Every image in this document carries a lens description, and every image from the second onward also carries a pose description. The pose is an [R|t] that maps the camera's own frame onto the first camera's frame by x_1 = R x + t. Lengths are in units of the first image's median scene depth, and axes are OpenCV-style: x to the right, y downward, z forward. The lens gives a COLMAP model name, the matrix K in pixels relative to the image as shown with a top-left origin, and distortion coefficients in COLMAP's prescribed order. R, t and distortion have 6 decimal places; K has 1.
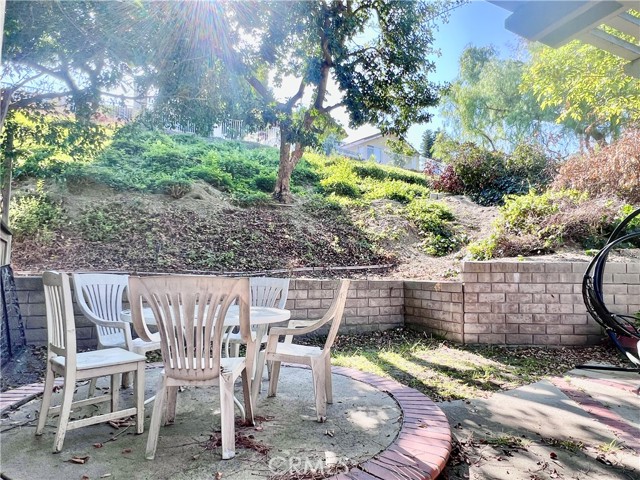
lens RADIAL K [[401.4, 0, 319.4], [0, 401.4, 258.6], [0, 0, 1]] dist [-0.003993, -0.001379]
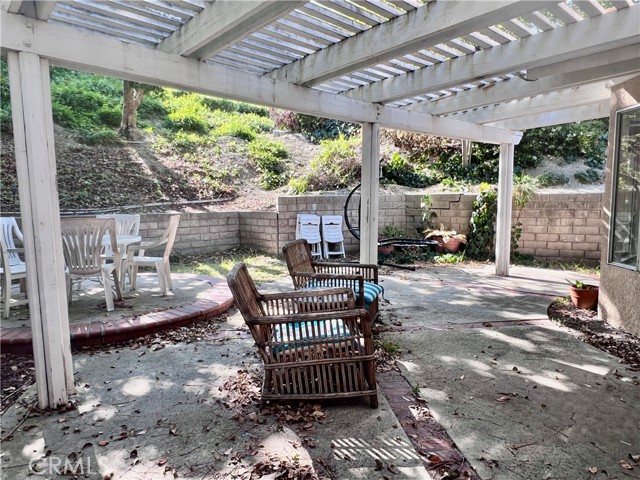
lens RADIAL K [[421.2, 0, 320.0], [0, 421.2, 240.0], [0, 0, 1]] dist [0.005063, -0.000395]
pose [[0.948935, -0.055007, 0.310641, 0.029684], [0.012820, 0.990592, 0.136247, -0.028480], [-0.315212, -0.125307, 0.940712, -0.301843]]
